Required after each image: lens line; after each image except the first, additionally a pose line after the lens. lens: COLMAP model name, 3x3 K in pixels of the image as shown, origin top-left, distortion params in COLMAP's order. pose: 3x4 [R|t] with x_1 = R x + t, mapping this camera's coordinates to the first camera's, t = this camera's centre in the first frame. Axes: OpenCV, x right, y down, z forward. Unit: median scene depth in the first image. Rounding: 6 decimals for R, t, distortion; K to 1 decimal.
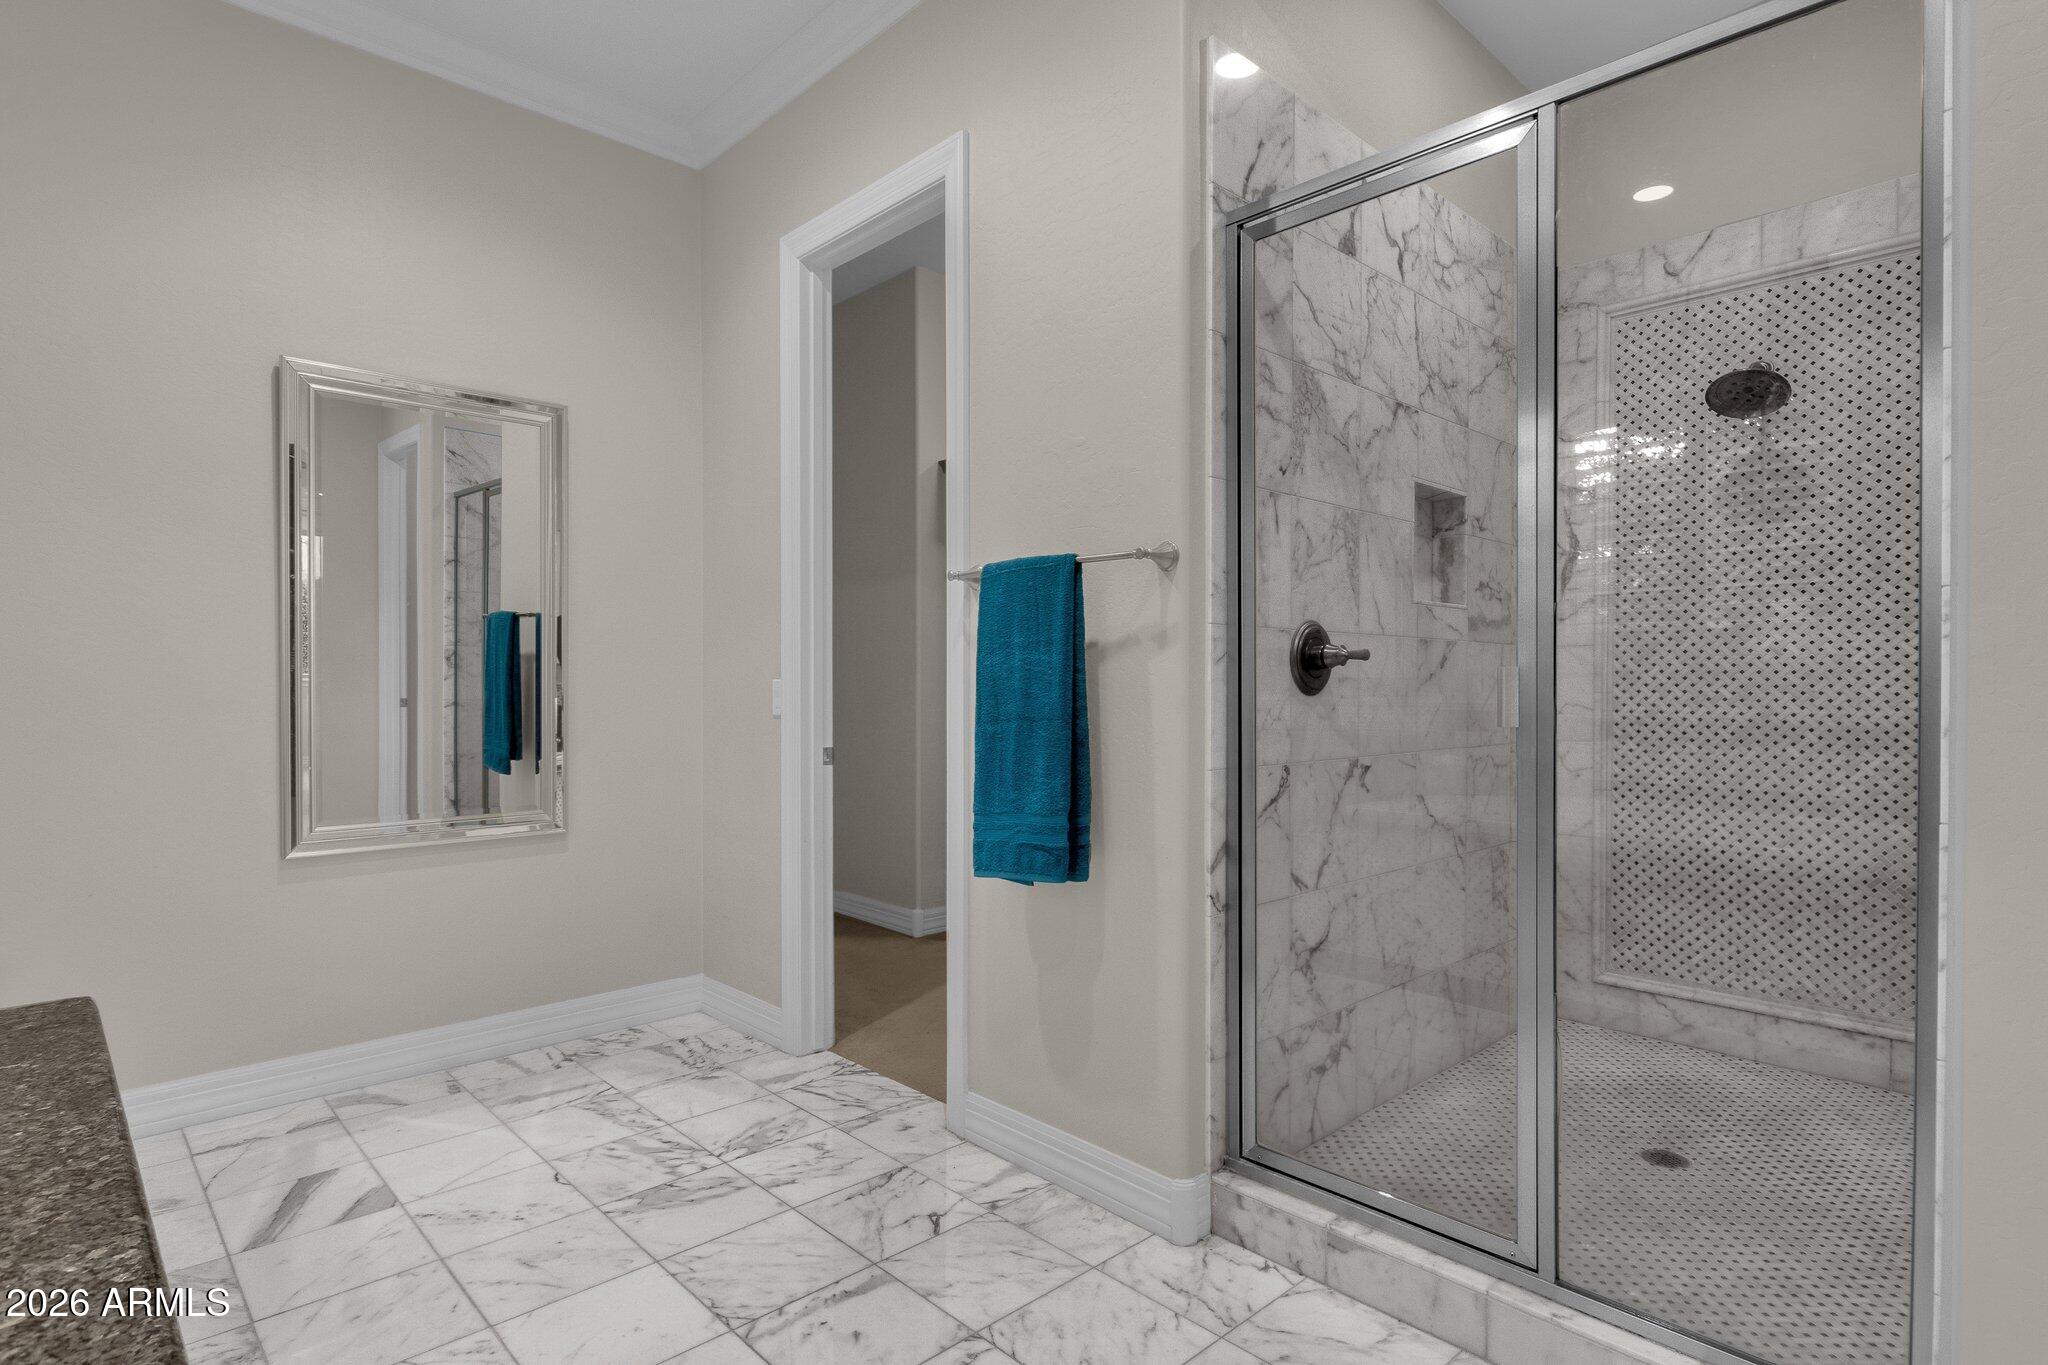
lens RADIAL K [[1053.7, 0, 1025.4], [0, 1053.7, 691.1], [0, 0, 1]] dist [0.000076, 0.000199]
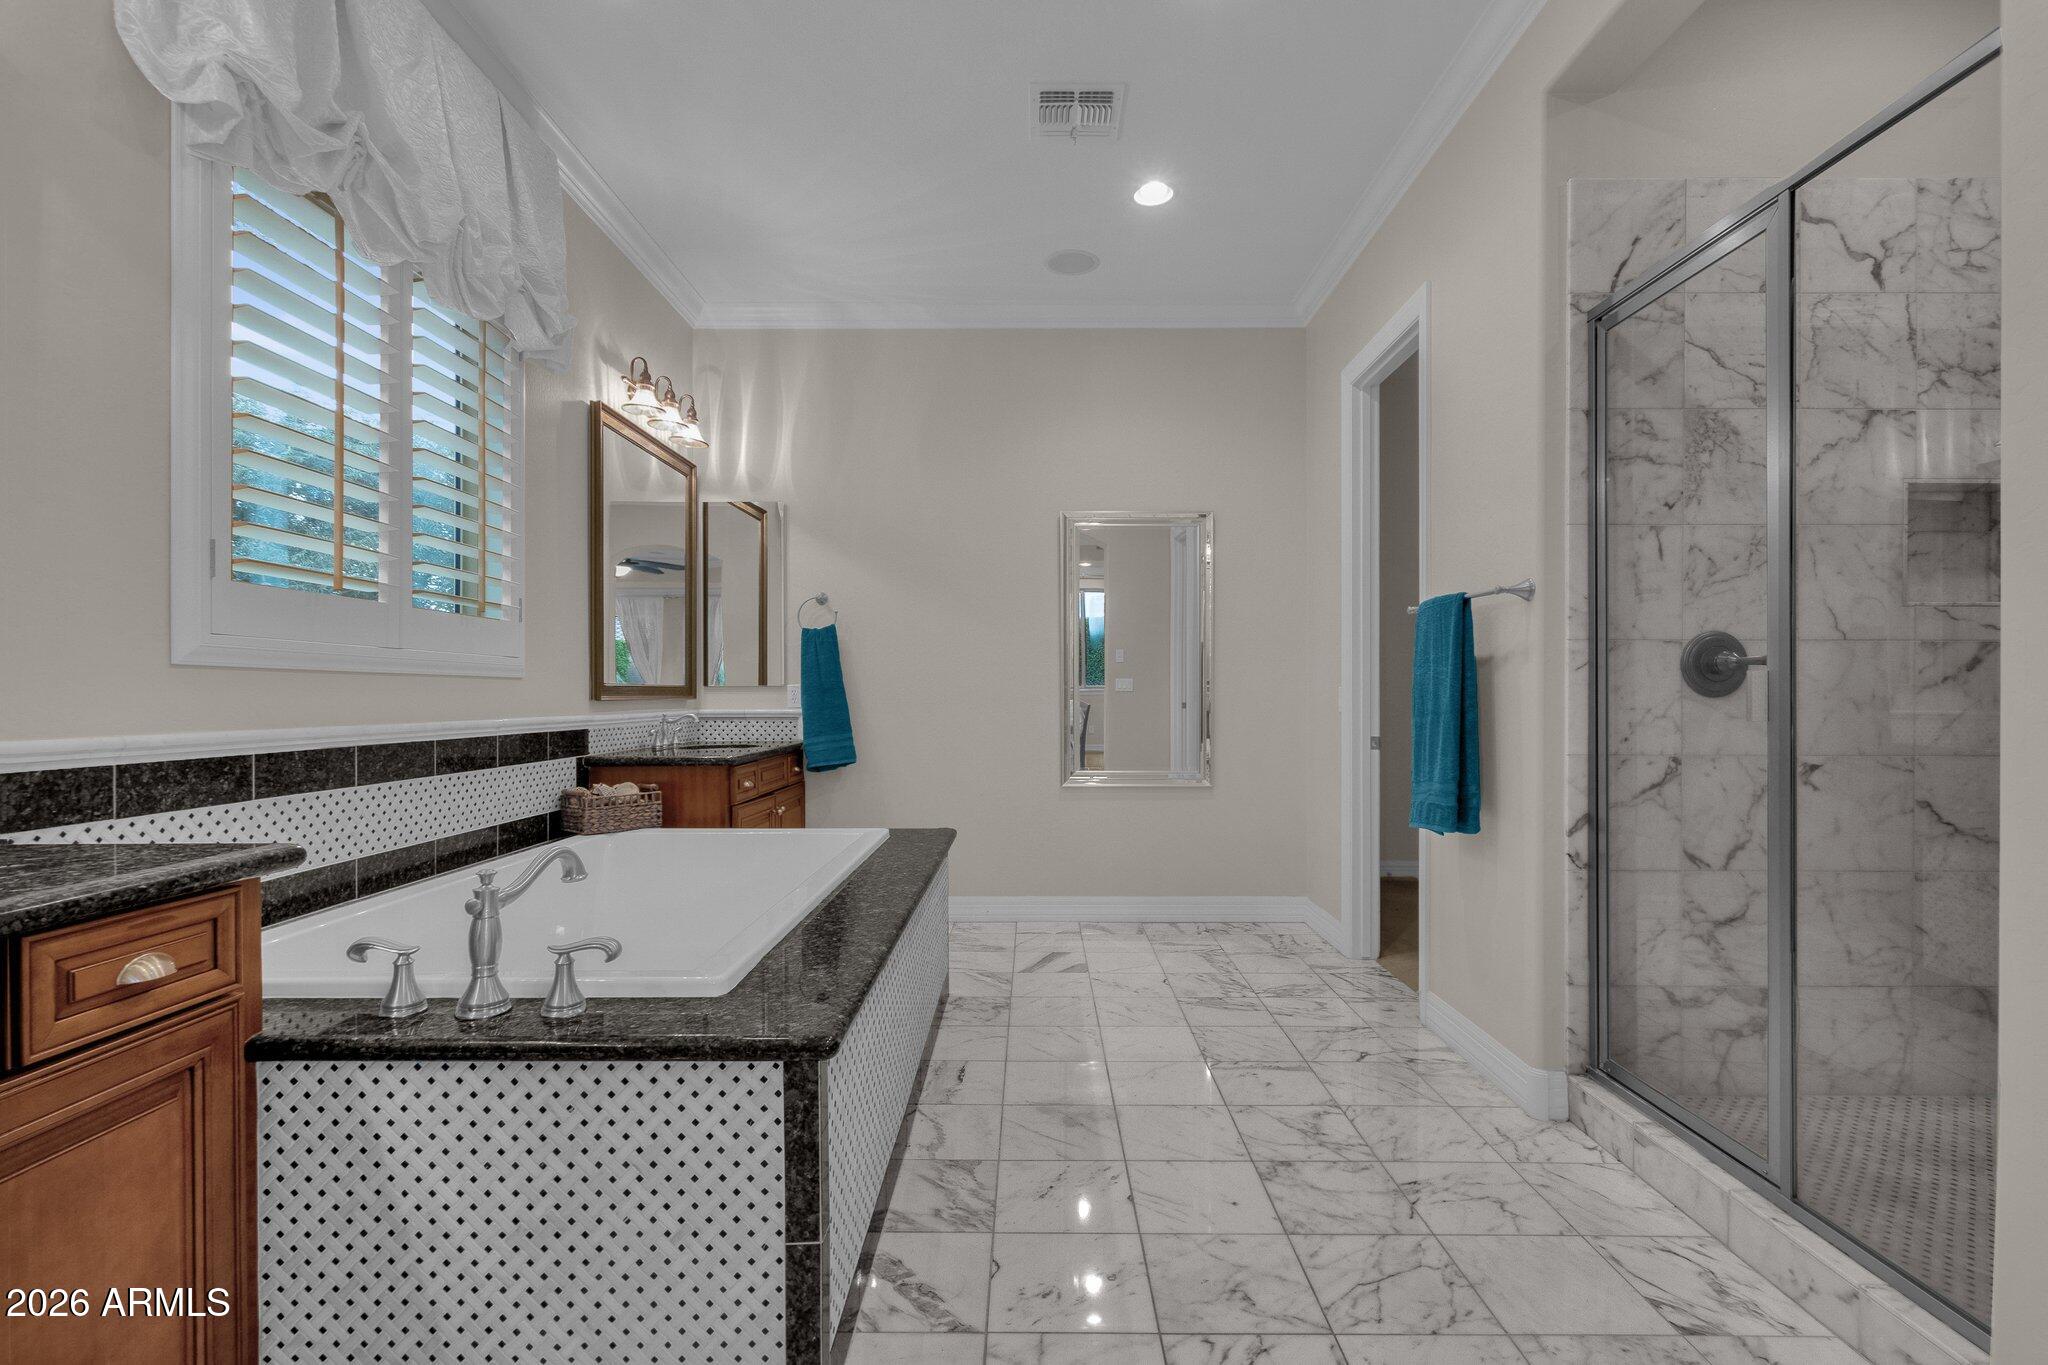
lens RADIAL K [[940.5, 0, 1031.2], [0, 940.5, 693.5], [0, 0, 1]] dist [0.000575, 0.000011]
pose [[0.719341, -0.000359, -0.694657, 0.470557], [-0.005007, 0.999971, -0.005701, 0.010037], [0.694639, 0.007579, 0.719319, -0.251591]]
